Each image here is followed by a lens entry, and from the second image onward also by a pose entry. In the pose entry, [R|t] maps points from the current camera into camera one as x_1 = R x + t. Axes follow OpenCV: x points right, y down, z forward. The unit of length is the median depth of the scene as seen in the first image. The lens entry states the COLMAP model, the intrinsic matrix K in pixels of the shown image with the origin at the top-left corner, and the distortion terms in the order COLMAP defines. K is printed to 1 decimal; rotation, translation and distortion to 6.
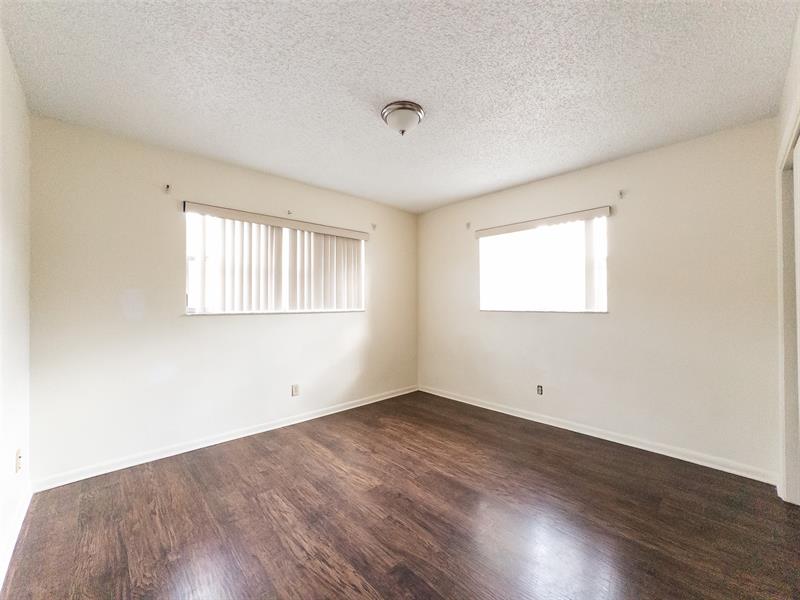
lens RADIAL K [[321.4, 0, 399.8], [0, 321.4, 300.0], [0, 0, 1]] dist [0.000092, 0.000009]
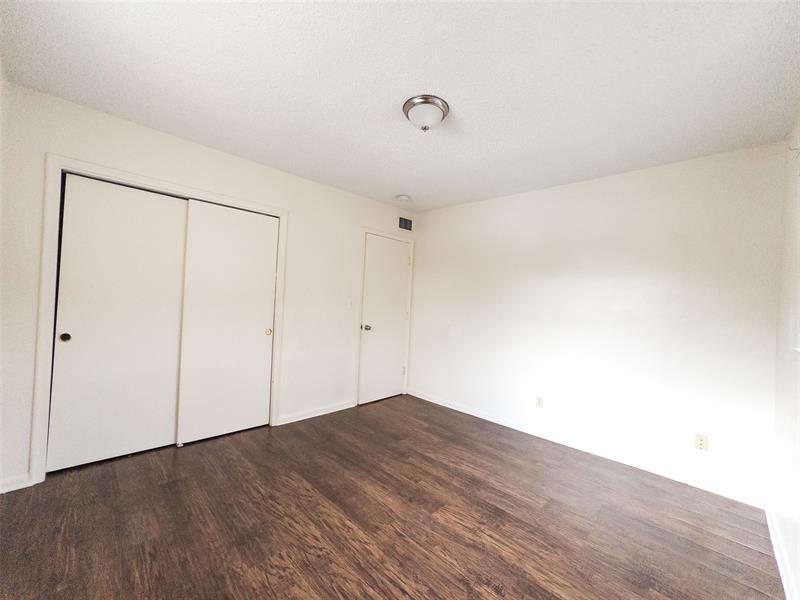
lens RADIAL K [[321.4, 0, 400.2], [0, 321.4, 300.0], [0, 0, 1]] dist [0.000092, 0.000009]
pose [[-0.998438, -0.045838, -0.031953, 0.087877], [-0.045330, 0.998837, -0.016450, -0.002380], [0.032670, -0.014976, -0.999354, 1.917347]]
